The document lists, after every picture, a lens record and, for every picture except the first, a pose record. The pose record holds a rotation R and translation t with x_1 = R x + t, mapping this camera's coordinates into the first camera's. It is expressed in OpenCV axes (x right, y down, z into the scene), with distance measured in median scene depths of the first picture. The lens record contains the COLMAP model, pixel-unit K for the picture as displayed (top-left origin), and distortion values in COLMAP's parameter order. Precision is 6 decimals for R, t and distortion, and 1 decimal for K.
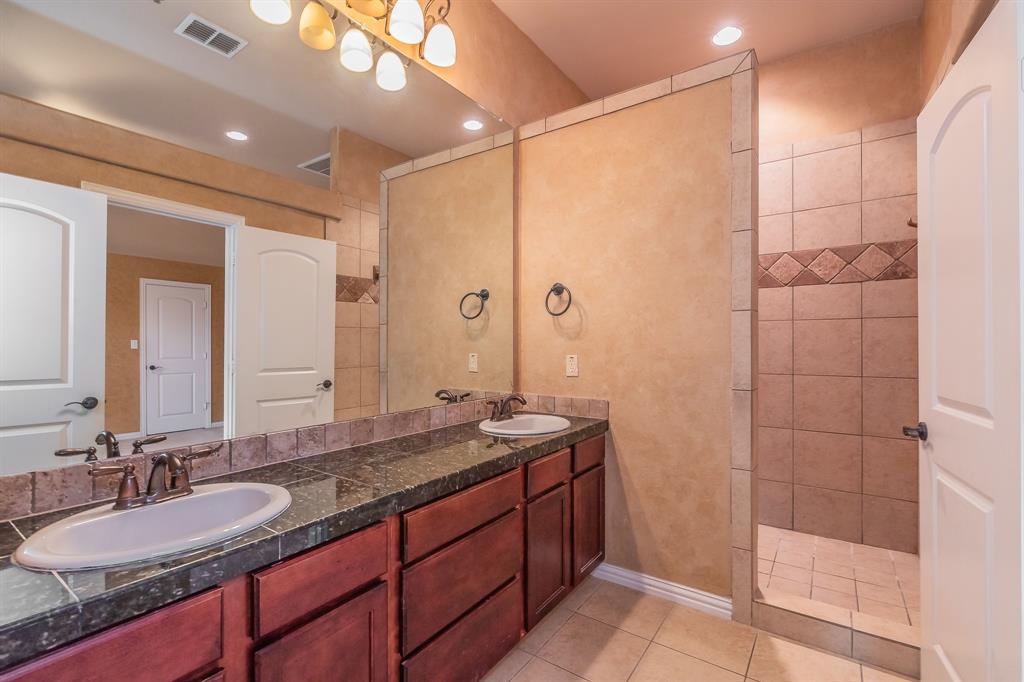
lens RADIAL K [[451.0, 0, 512.0], [0, 451.0, 341.0], [0, 0, 1]] dist [-0.012743, -0.000298]
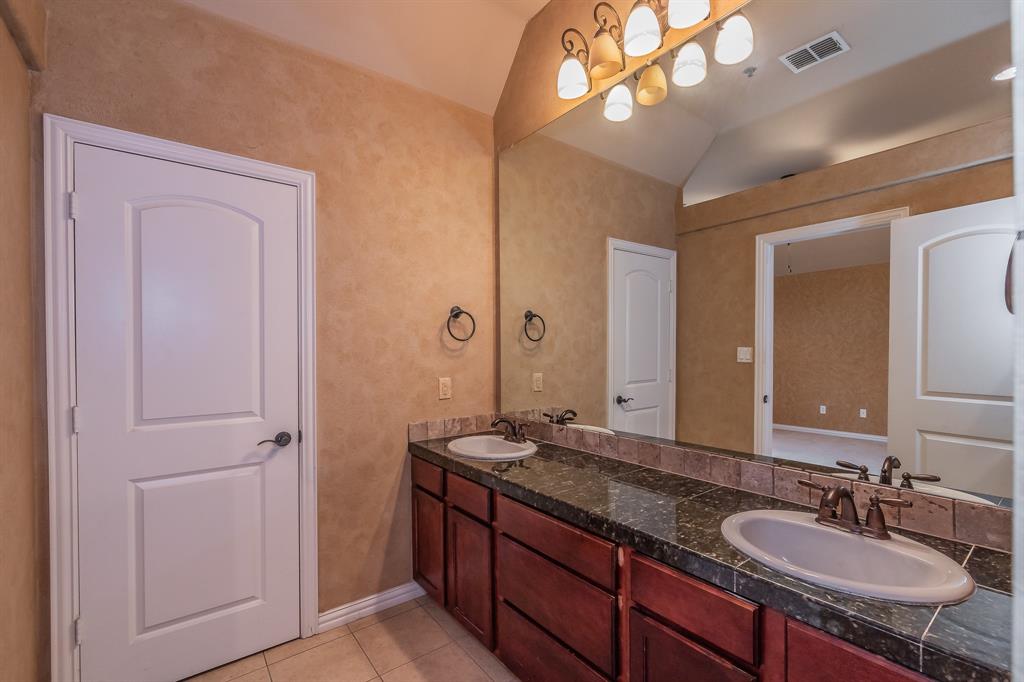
lens RADIAL K [[445.1, 0, 514.4], [0, 445.1, 345.6], [0, 0, 1]] dist [0.002414, 0.000419]
pose [[-0.300029, -0.003972, -0.953922, 0.873059], [0.015576, 0.999838, -0.009063, -0.054051], [0.953803, -0.017577, -0.299918, 1.190428]]
